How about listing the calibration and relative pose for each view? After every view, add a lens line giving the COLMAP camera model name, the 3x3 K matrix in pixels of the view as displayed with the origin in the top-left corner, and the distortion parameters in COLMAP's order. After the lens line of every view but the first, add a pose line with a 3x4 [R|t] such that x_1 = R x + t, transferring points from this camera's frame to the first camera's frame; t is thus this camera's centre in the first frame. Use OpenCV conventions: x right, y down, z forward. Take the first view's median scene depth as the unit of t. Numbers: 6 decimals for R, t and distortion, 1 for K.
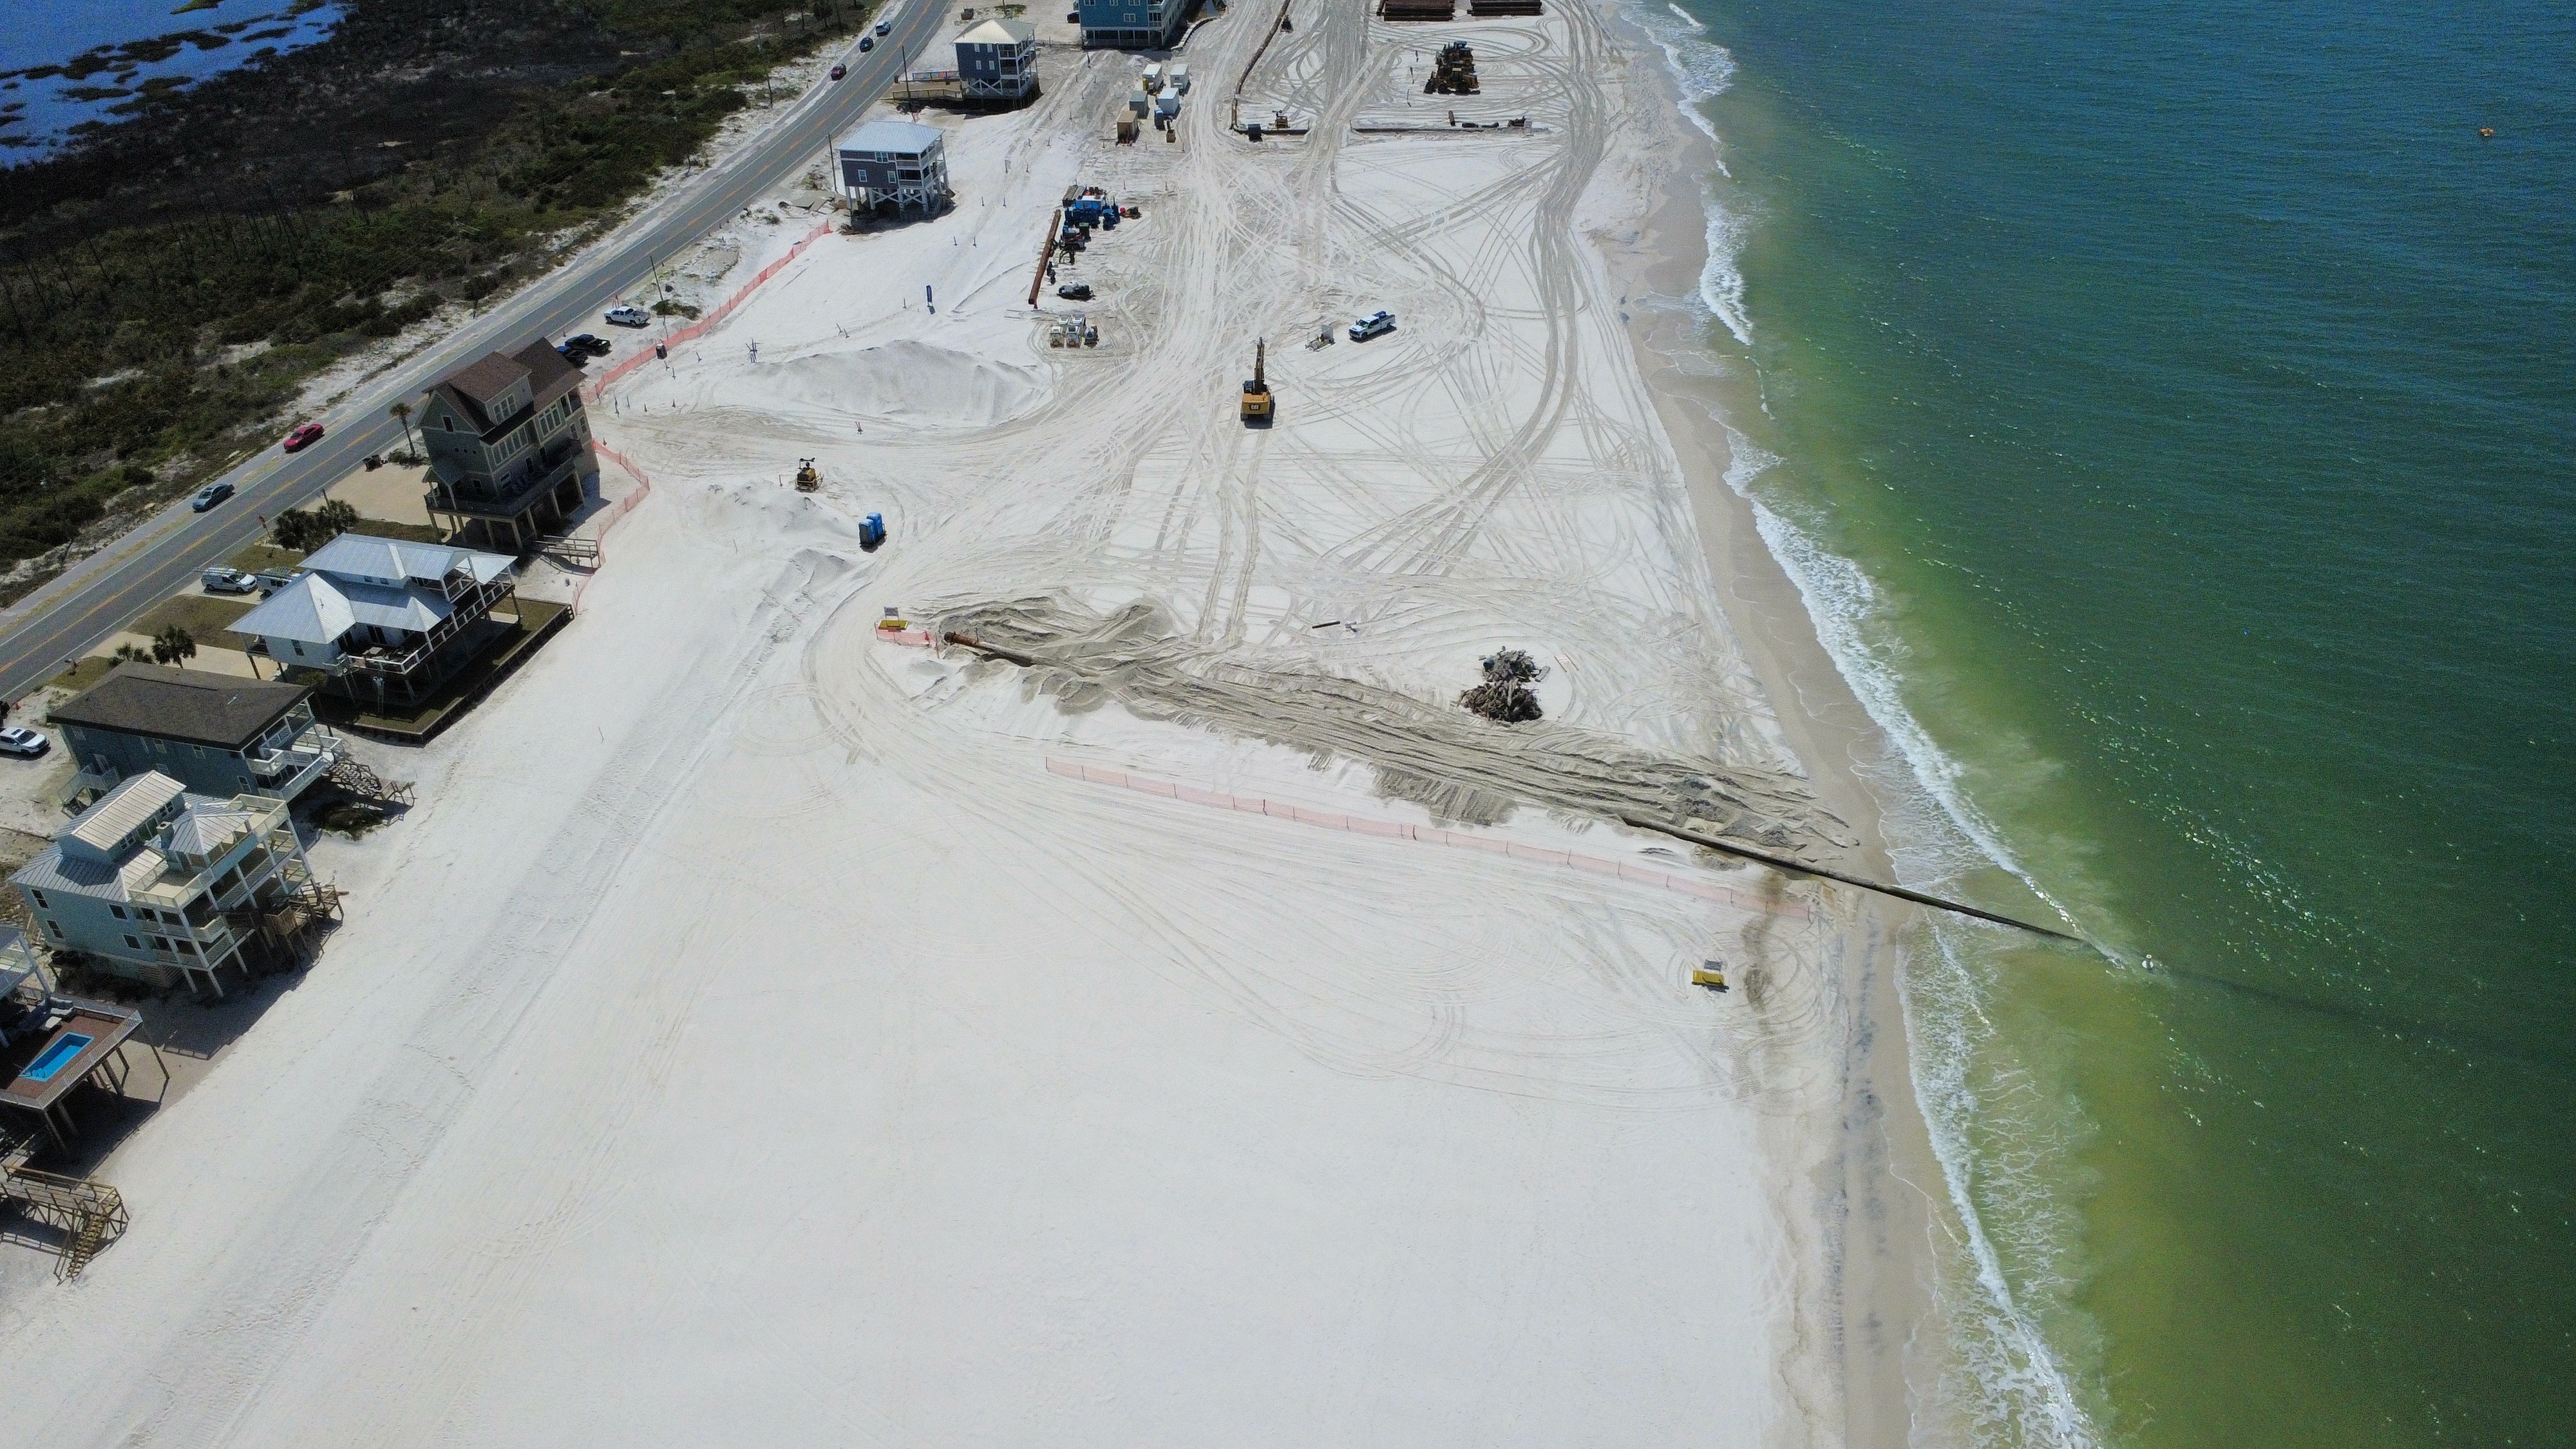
lens RADIAL K [[1876.5, 0, 1288.0], [0, 1876.5, 724.5], [0, 0, 1]] dist [0.001652, -0.006325]
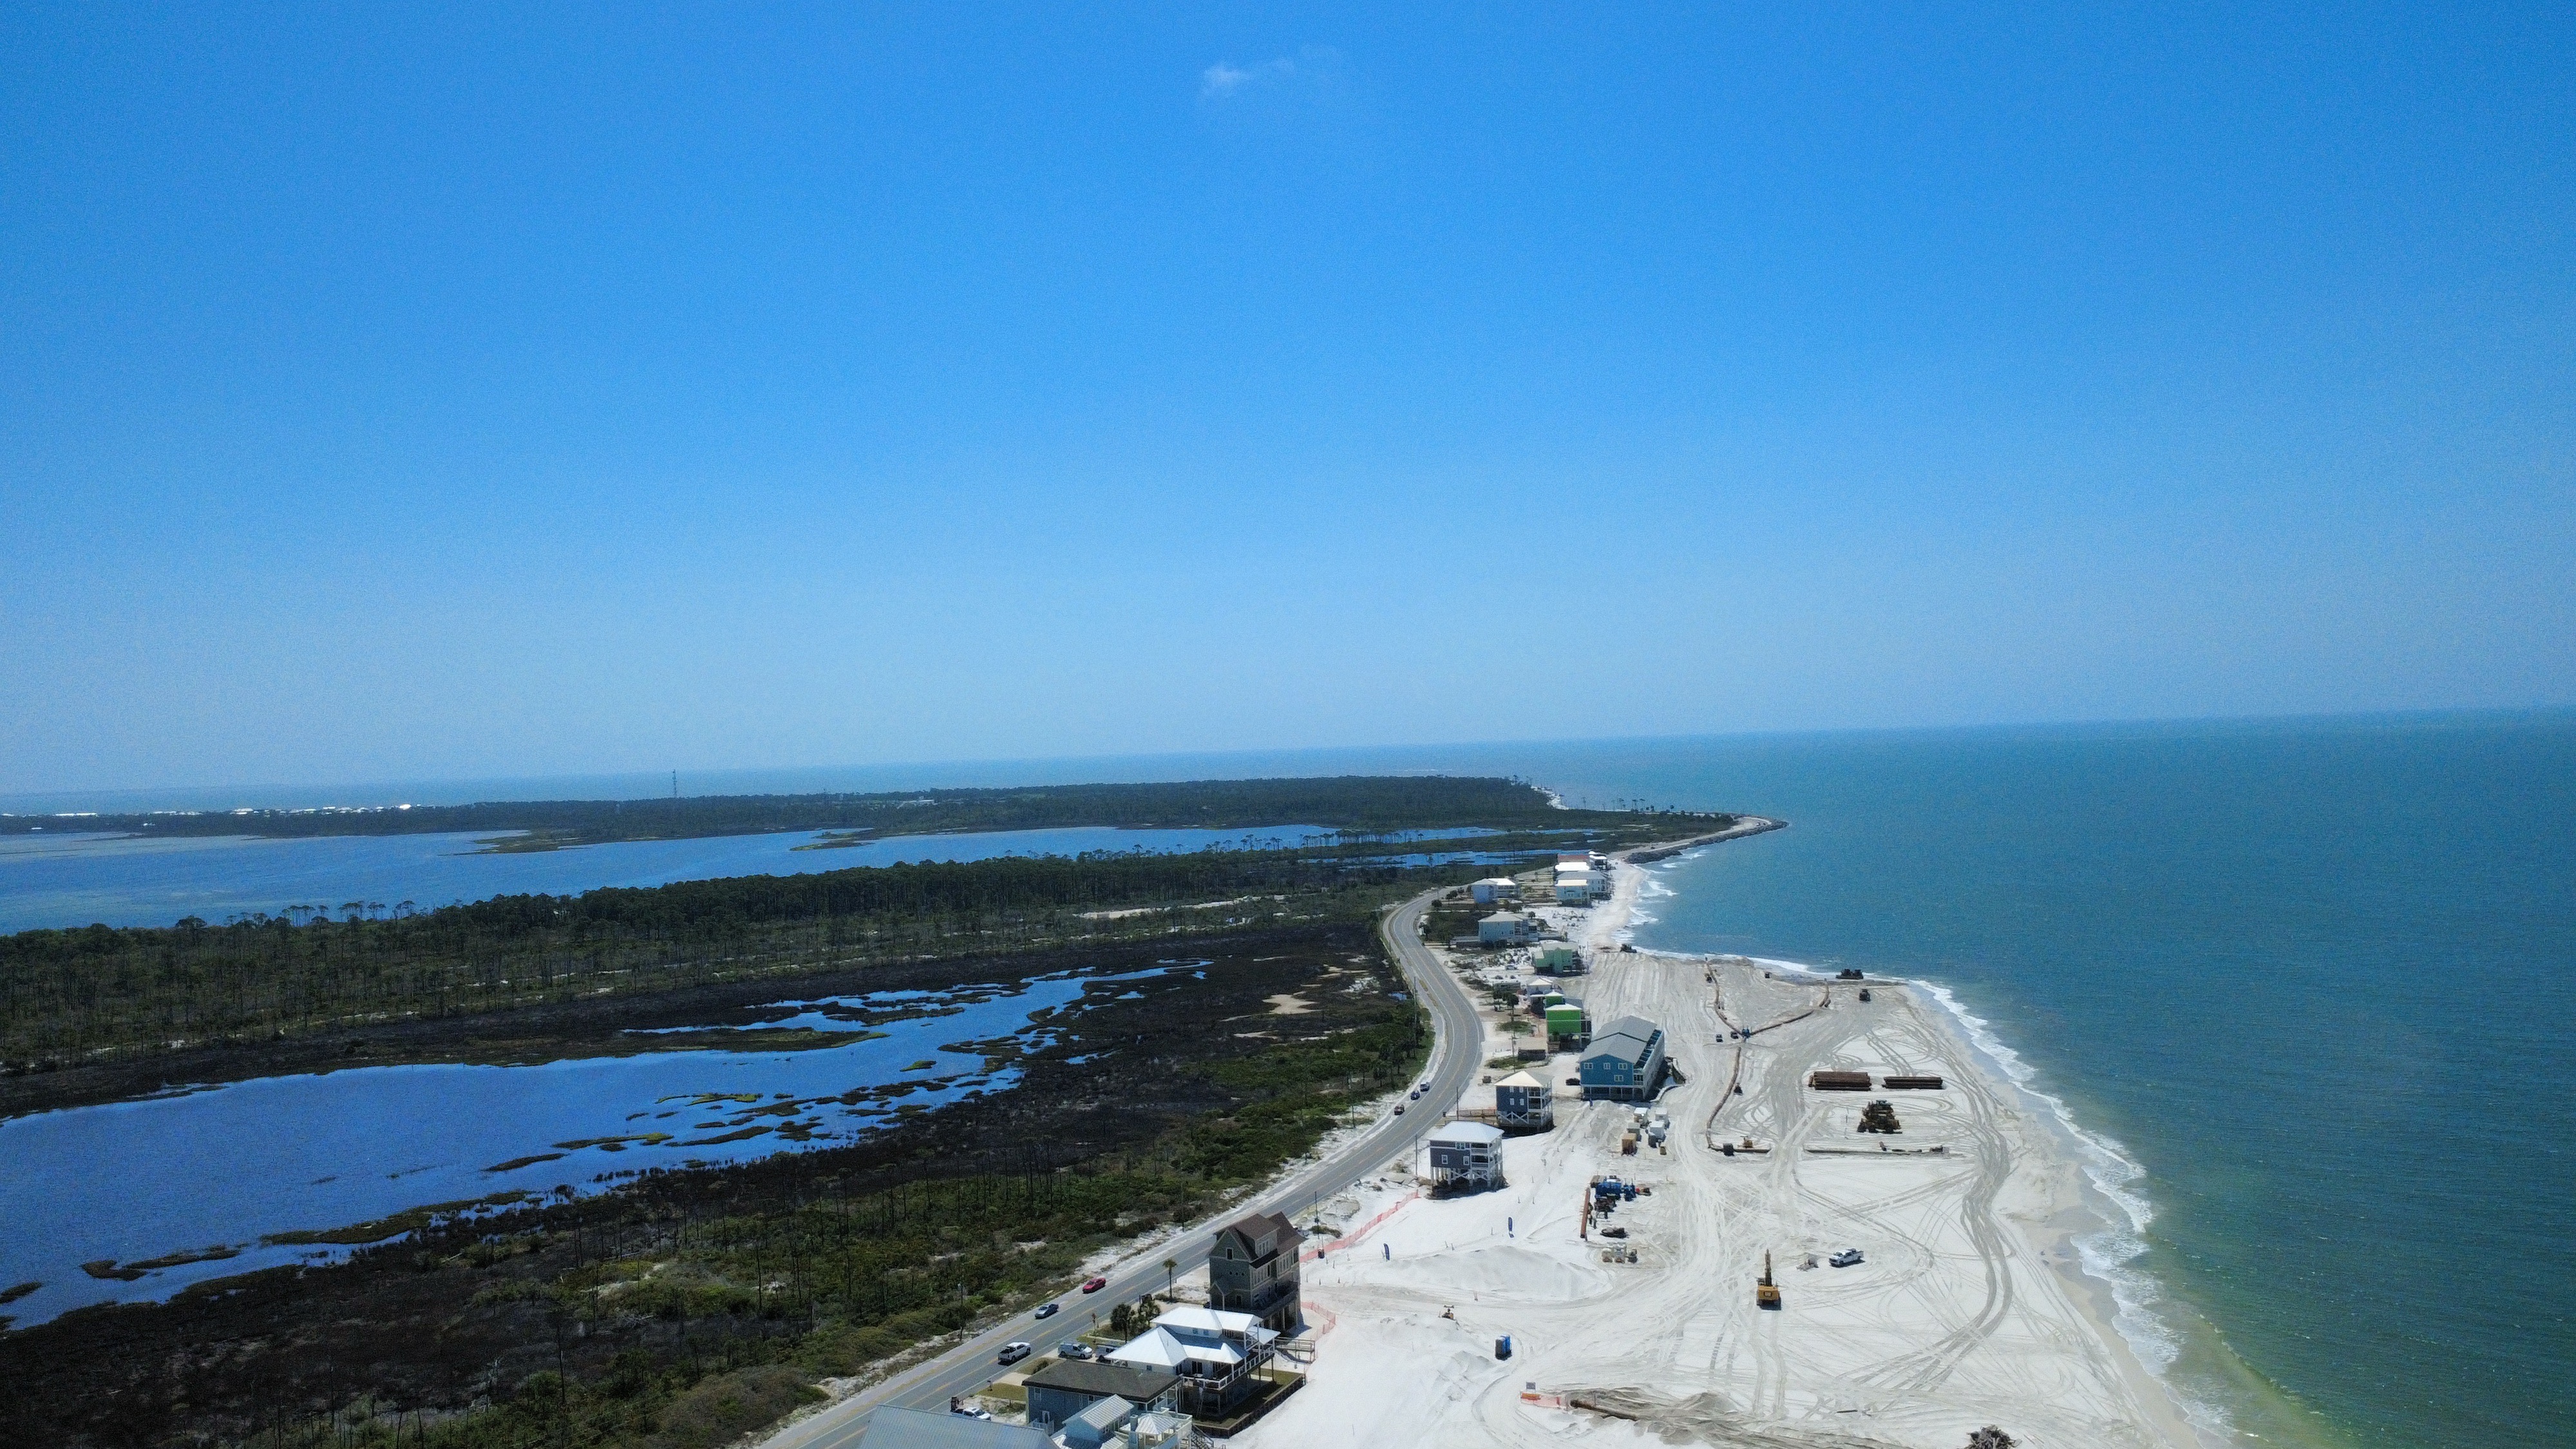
lens RADIAL K [[1876.5, 0, 1288.0], [0, 1876.5, 724.5], [0, 0, 1]] dist [0.001652, -0.006325]
pose [[0.982202, -0.012566, -0.187407, -0.075764], [-0.096087, 0.823698, -0.558828, 0.217766], [0.161389, 0.566890, 0.807830, -0.300113]]
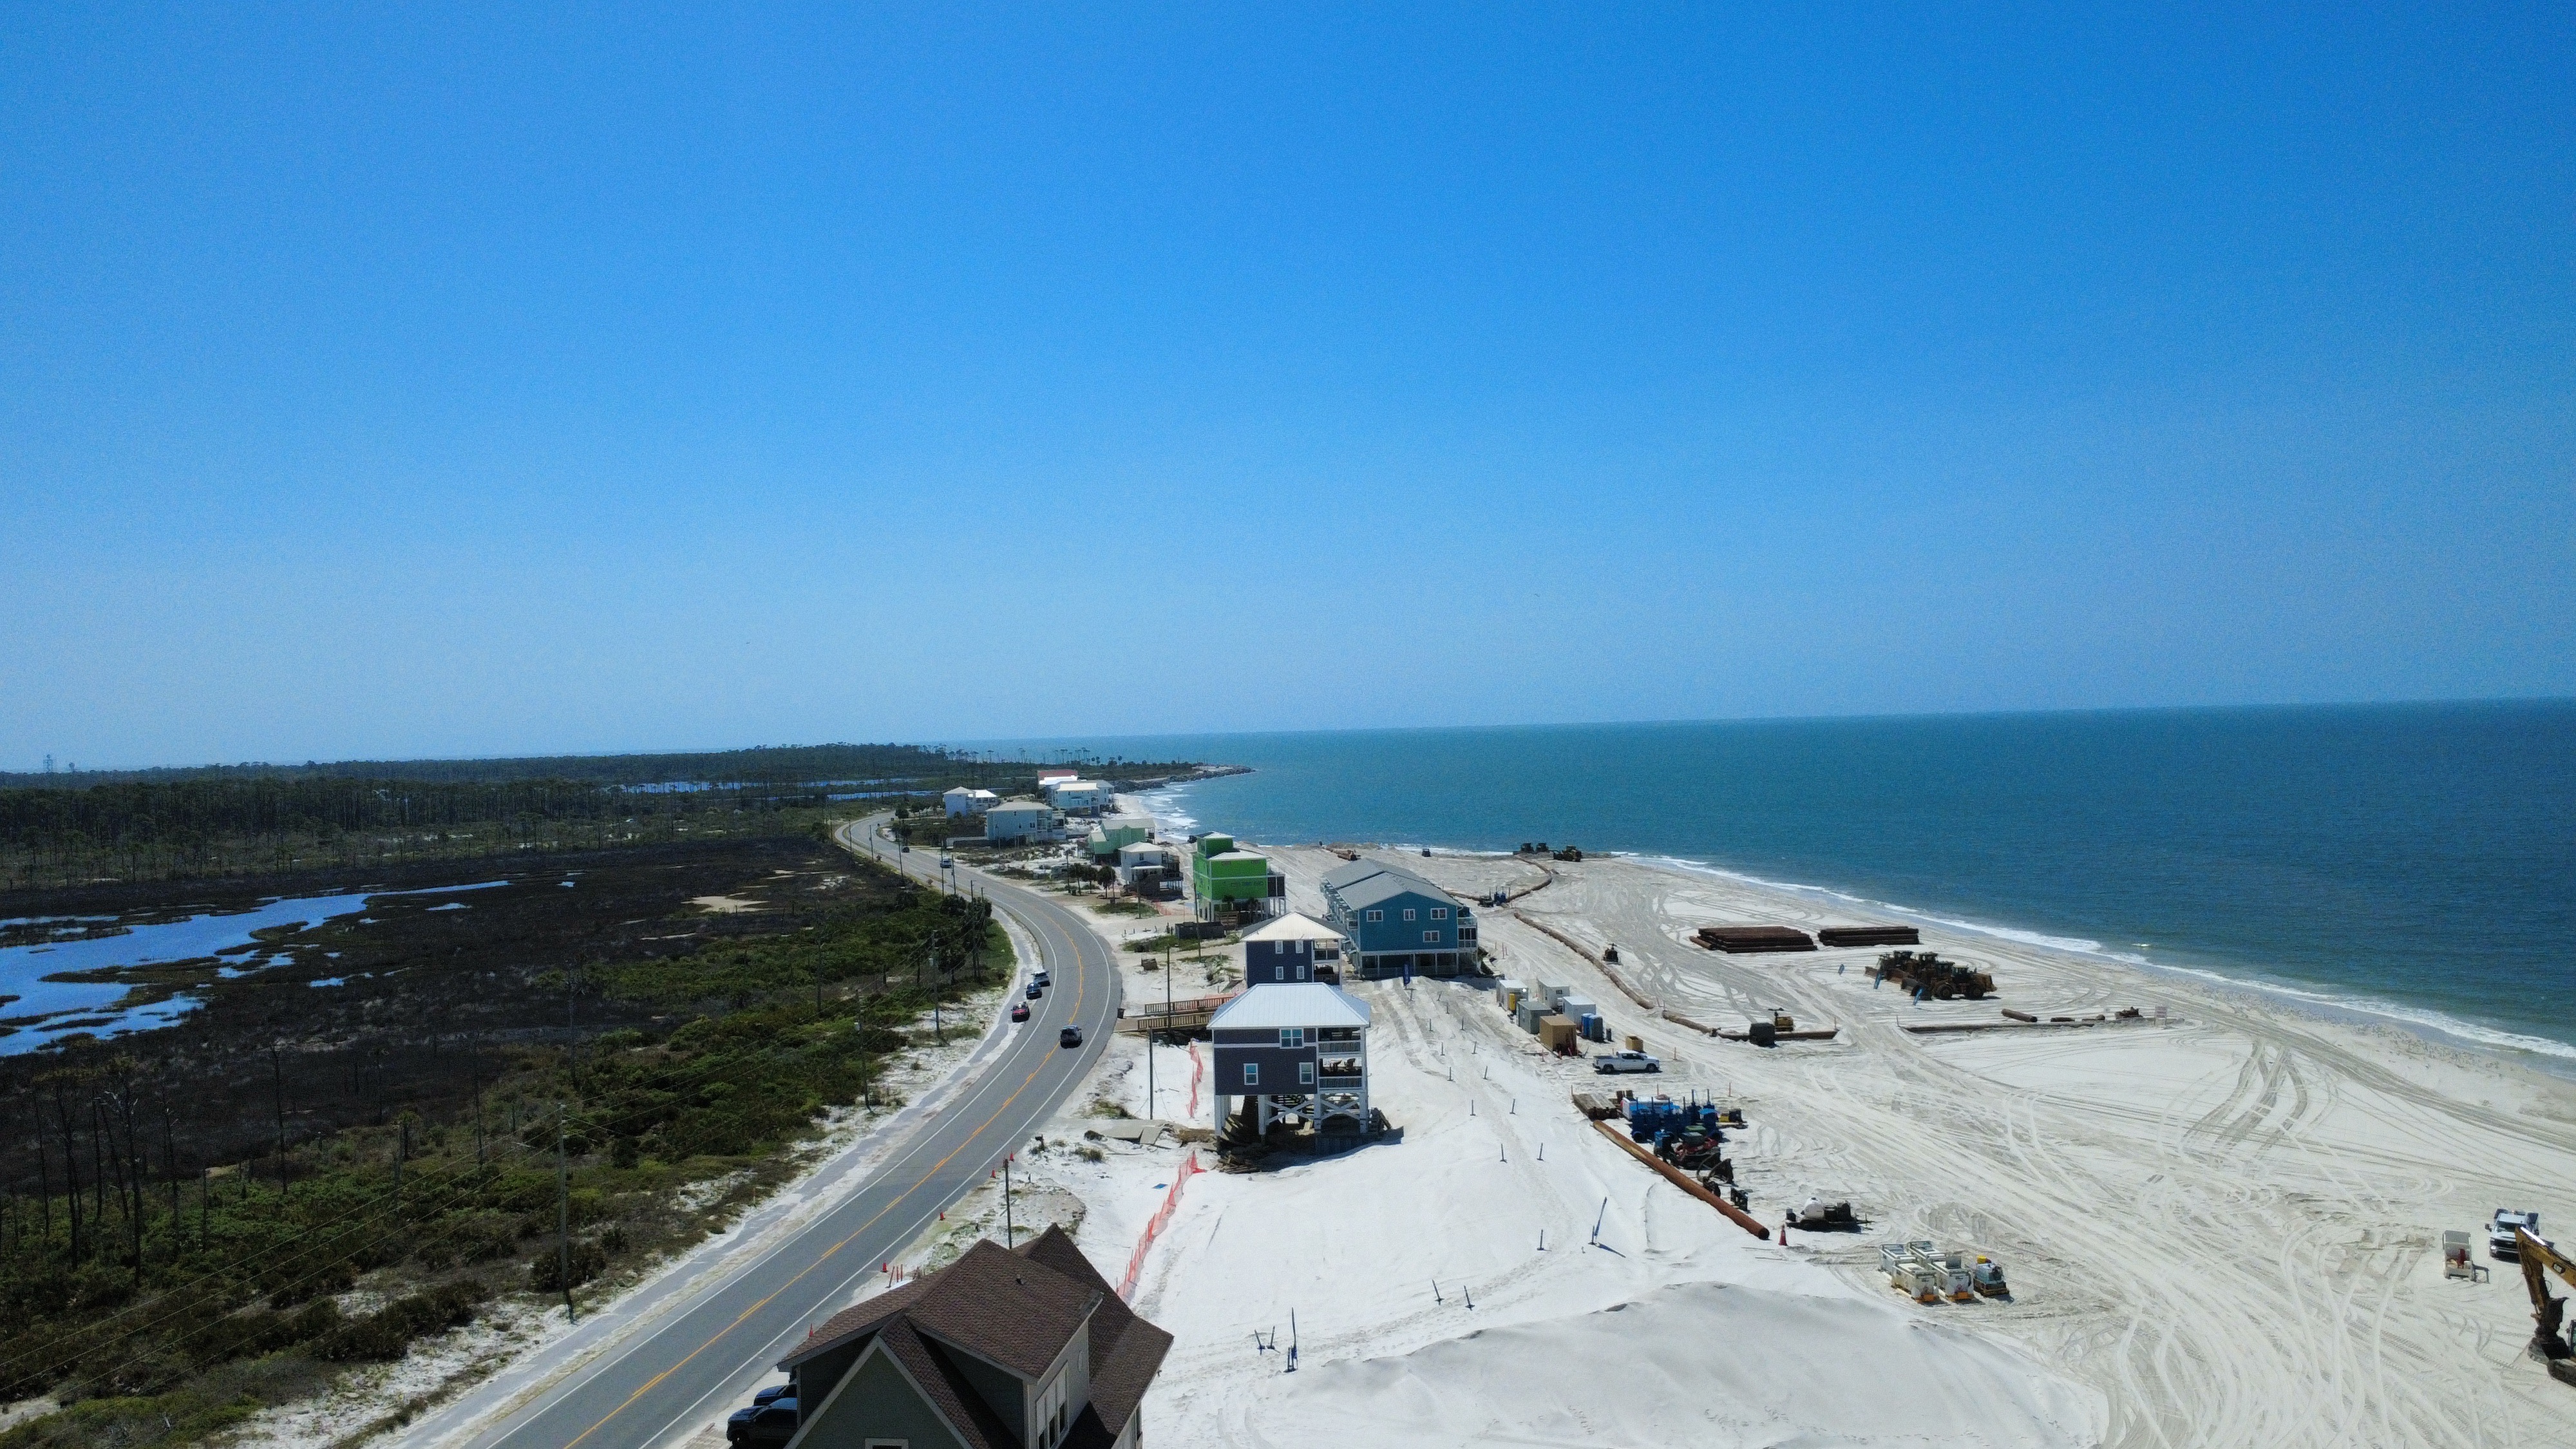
lens RADIAL K [[1876.5, 0, 1288.0], [0, 1876.5, 724.5], [0, 0, 1]] dist [0.001652, -0.006325]
pose [[0.990406, -0.004271, 0.138120, -0.284399], [0.082182, 0.821755, -0.563883, -0.060574], [-0.111093, 0.569824, 0.814223, 0.471721]]
